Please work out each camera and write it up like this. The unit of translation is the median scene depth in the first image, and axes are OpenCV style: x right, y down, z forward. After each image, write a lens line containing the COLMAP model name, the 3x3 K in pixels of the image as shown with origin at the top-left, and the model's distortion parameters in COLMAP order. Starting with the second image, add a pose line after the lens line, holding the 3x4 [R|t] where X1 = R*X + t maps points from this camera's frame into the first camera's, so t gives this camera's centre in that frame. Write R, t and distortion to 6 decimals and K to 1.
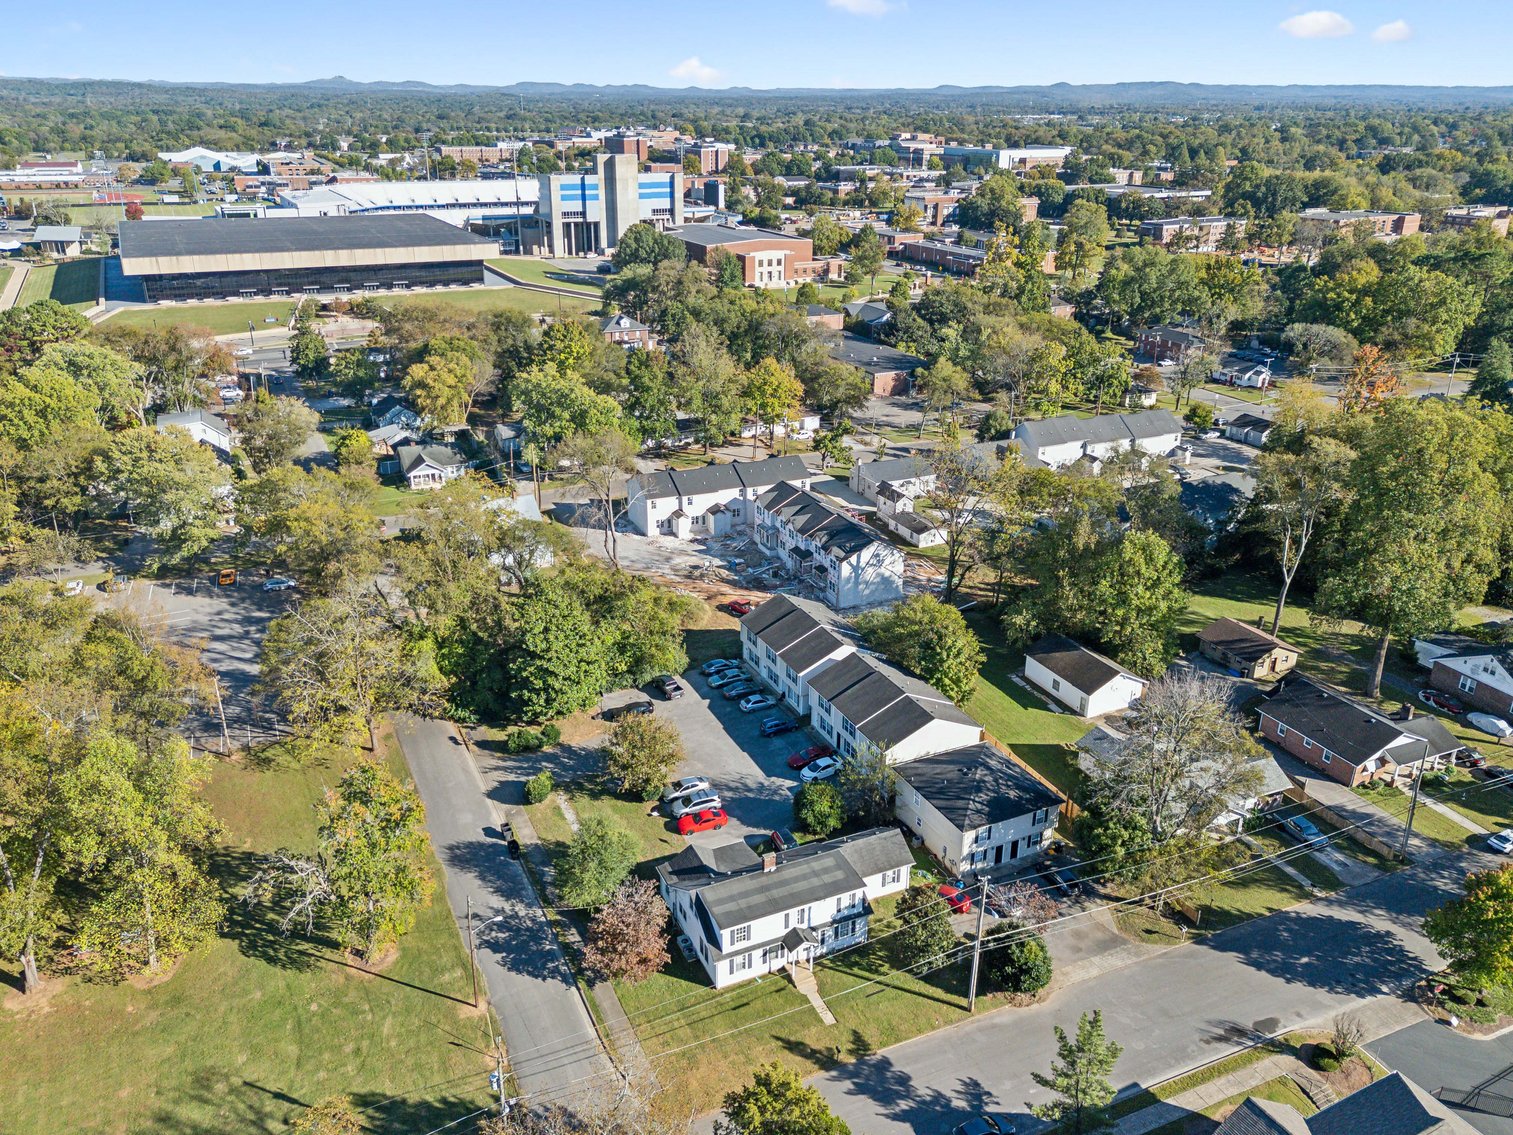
lens RADIAL K [[1146.9, 0, 756.5], [0, 1146.9, 567.5], [0, 0, 1]] dist [0.069489, -0.067692]
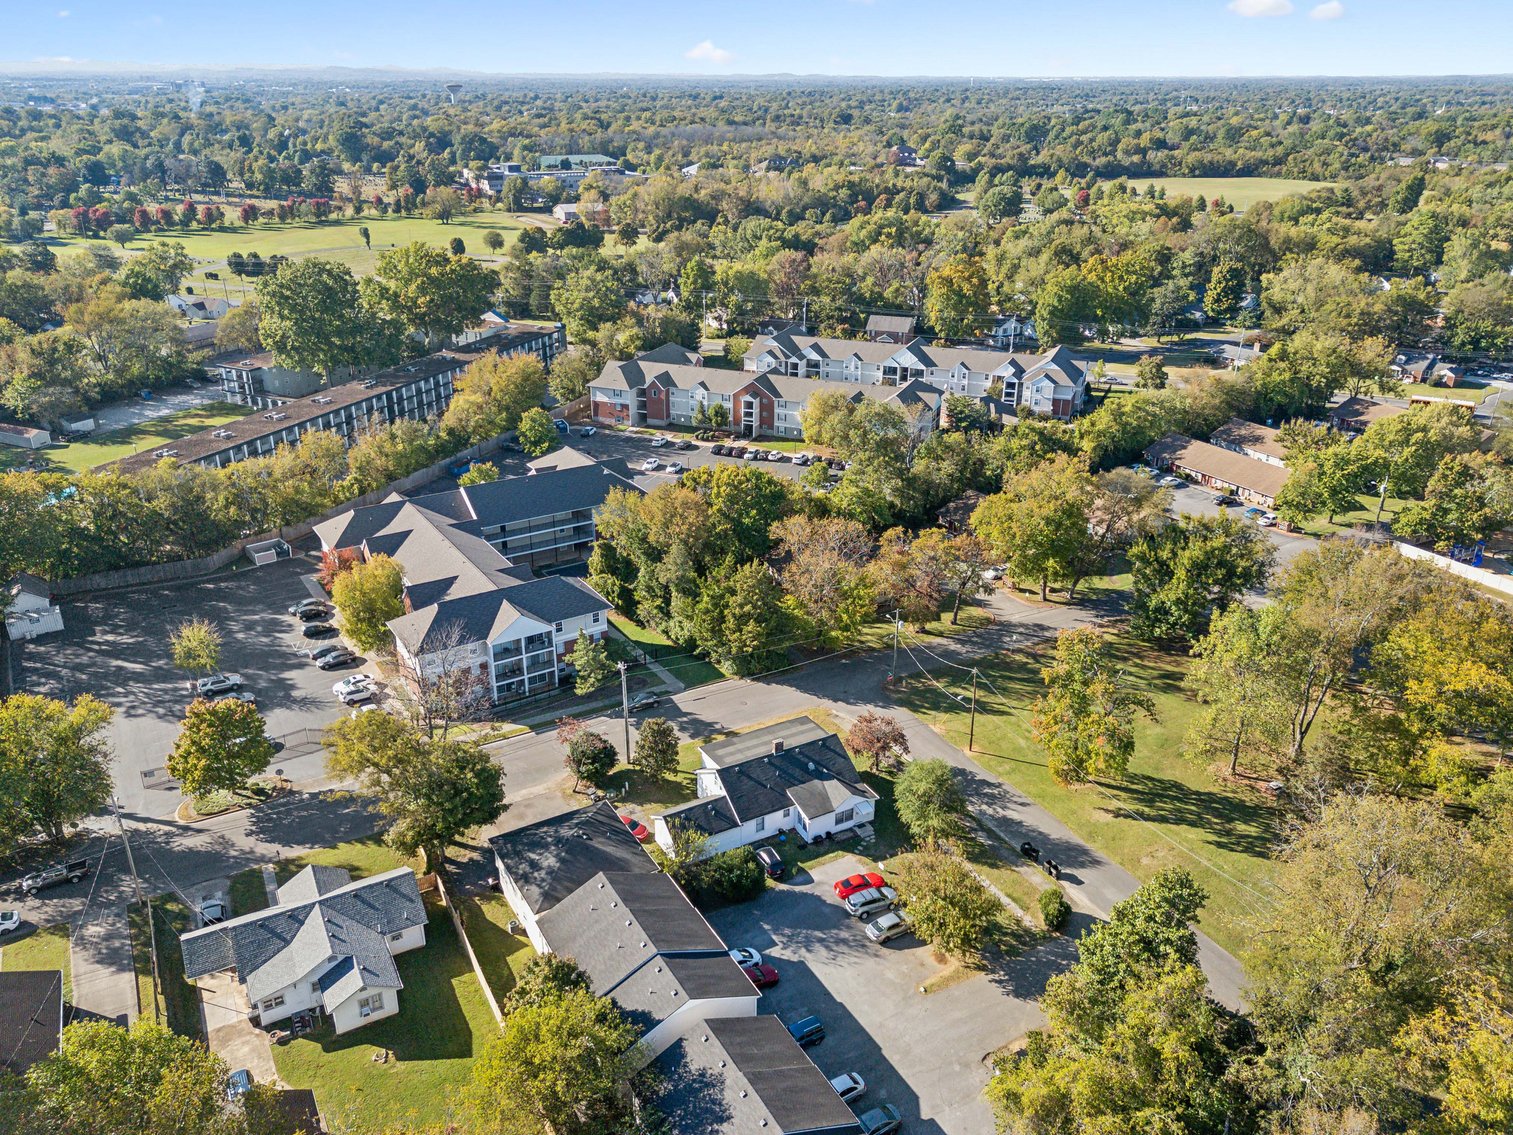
lens RADIAL K [[1098.5, 0, 744.1], [0, 1098.5, 600.1], [0, 0, 1]] dist [0.076597, -0.073147]
pose [[-0.997700, 0.020286, -0.064673, 0.038967], [-0.034201, 0.673108, 0.738753, -0.232533], [0.058518, 0.739266, -0.670866, 0.545037]]
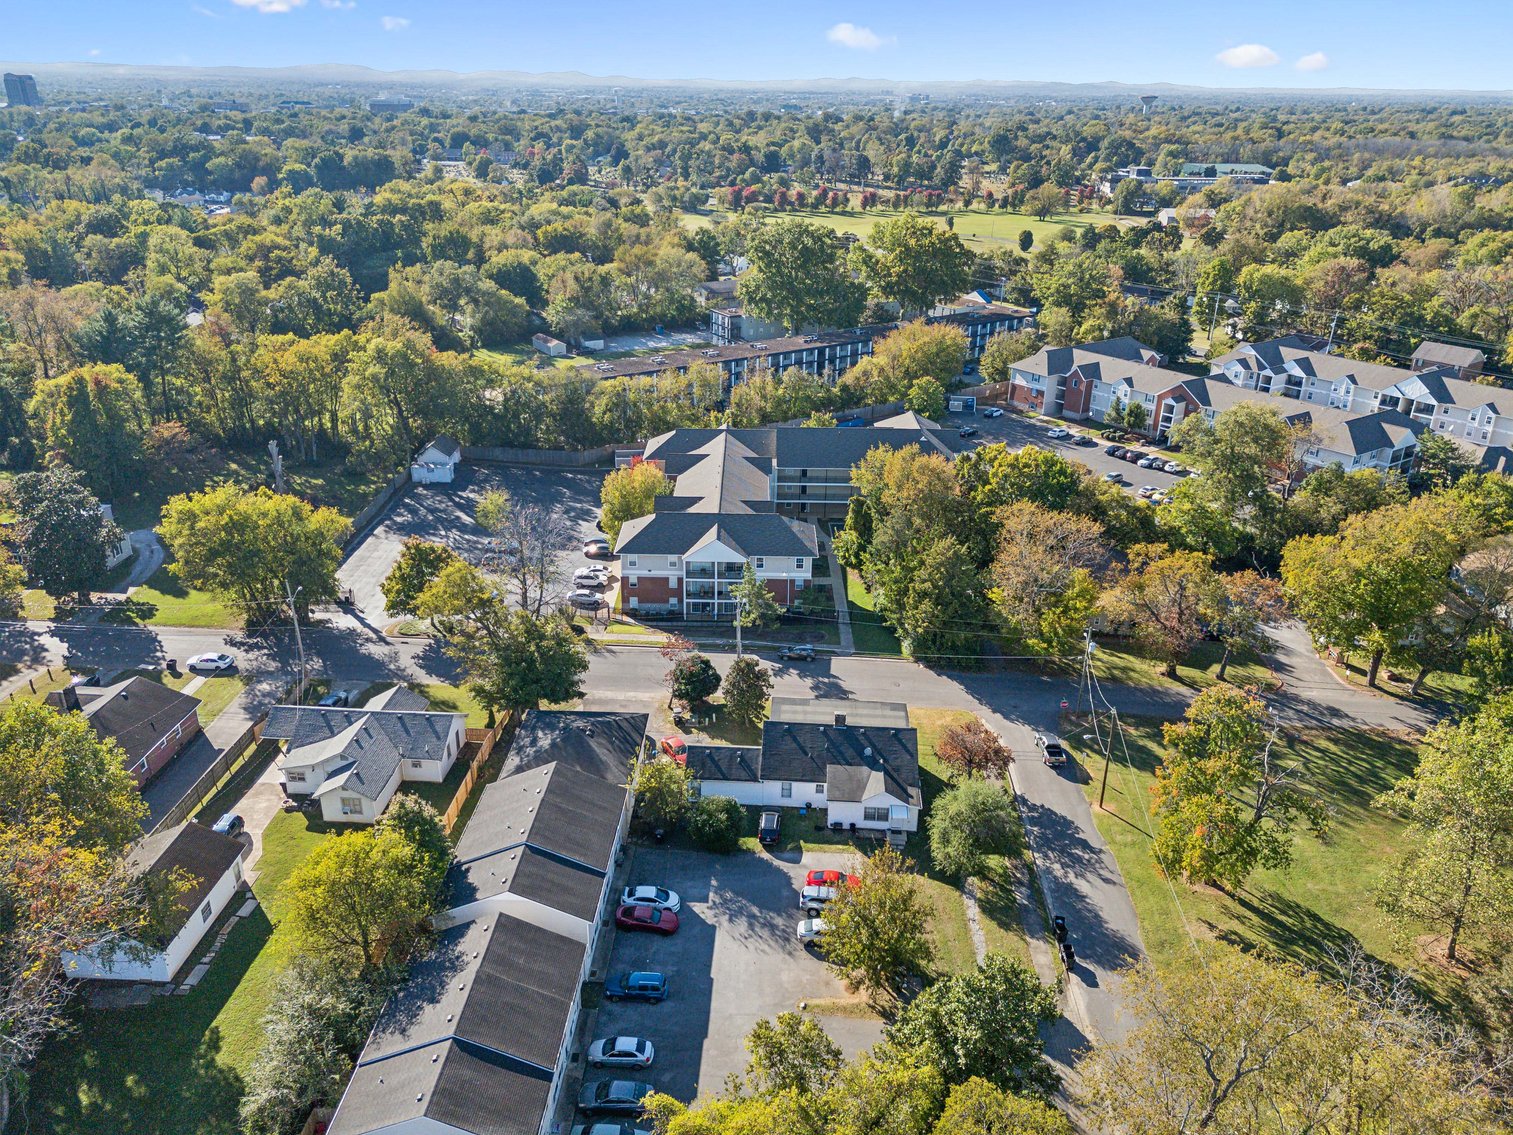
lens RADIAL K [[1085.2, 0, 754.1], [0, 1085.2, 585.8], [0, 0, 1]] dist [0.063981, -0.050179]
pose [[-0.879881, -0.216946, 0.422782, -0.108899], [0.160892, 0.701145, 0.694629, -0.190122], [-0.447128, 0.679213, -0.582019, 0.511293]]
